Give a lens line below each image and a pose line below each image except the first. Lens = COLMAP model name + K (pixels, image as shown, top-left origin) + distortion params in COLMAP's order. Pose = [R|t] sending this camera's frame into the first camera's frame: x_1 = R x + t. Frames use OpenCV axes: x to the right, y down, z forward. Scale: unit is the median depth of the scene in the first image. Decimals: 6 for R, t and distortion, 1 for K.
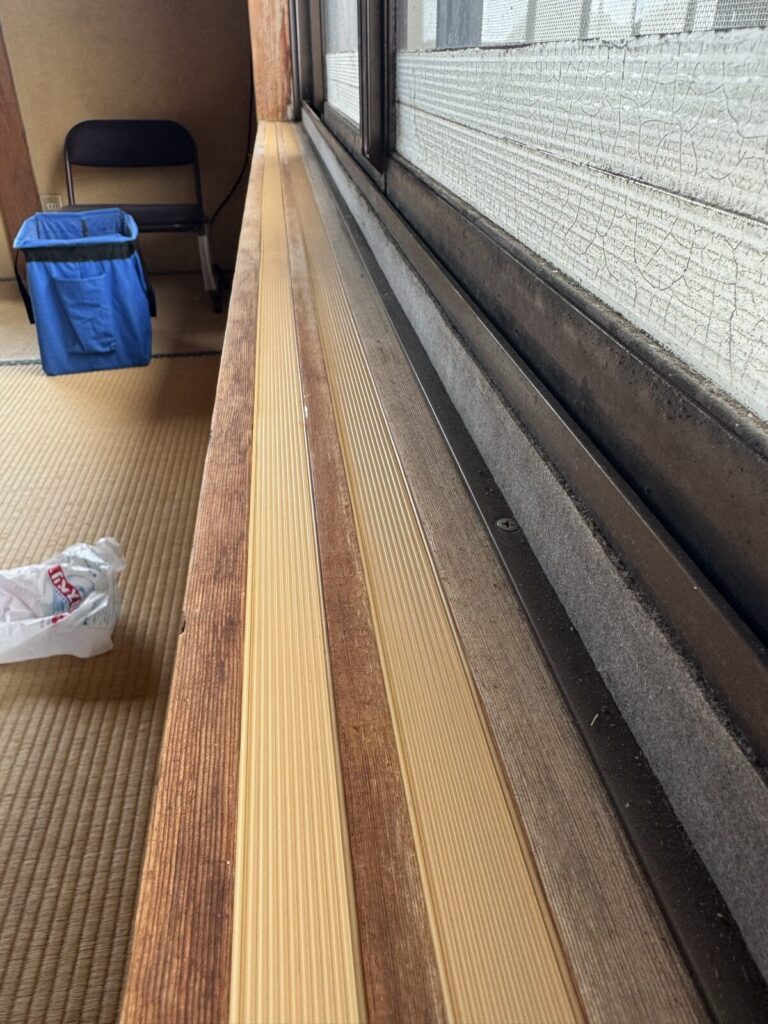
lens RADIAL K [[797.4, 0, 401.4], [0, 797.4, 510.5], [0, 0, 1]] dist [-0.003897, -0.000224]
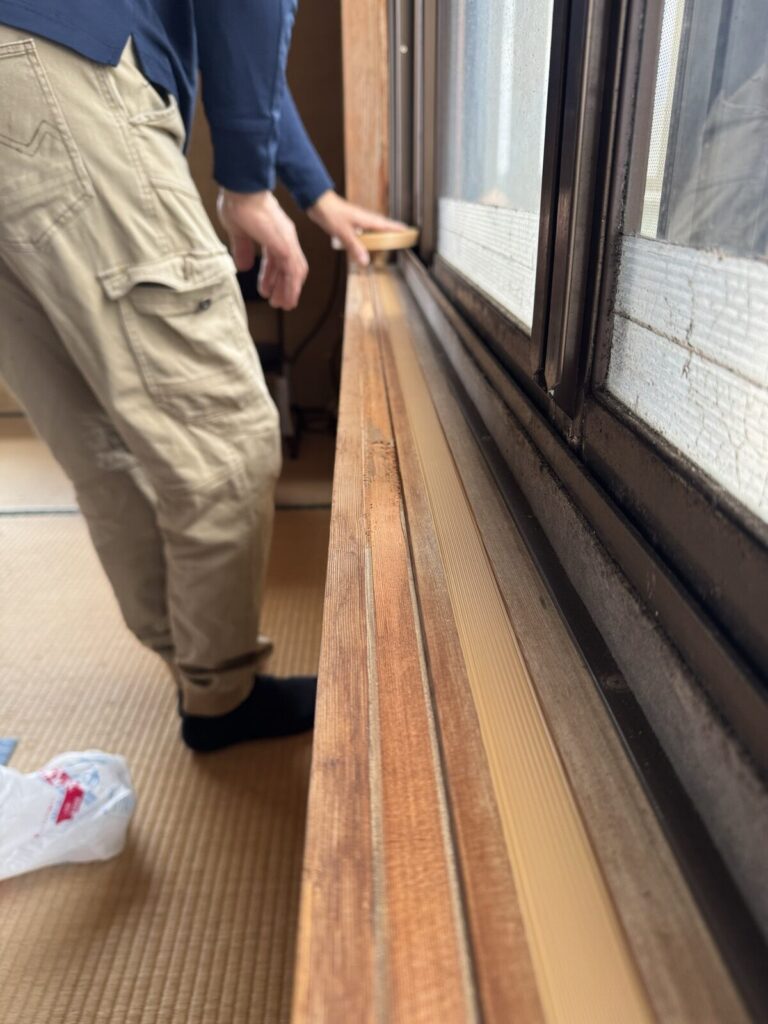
lens RADIAL K [[755.4, 0, 384.0], [0, 755.4, 512.0], [0, 0, 1]] dist [0.001480, -0.002674]
pose [[0.994551, 0.031565, -0.099353, -0.061566], [-0.041292, 0.994387, -0.097417, -0.164875], [0.095721, 0.100989, 0.990272, 0.242291]]
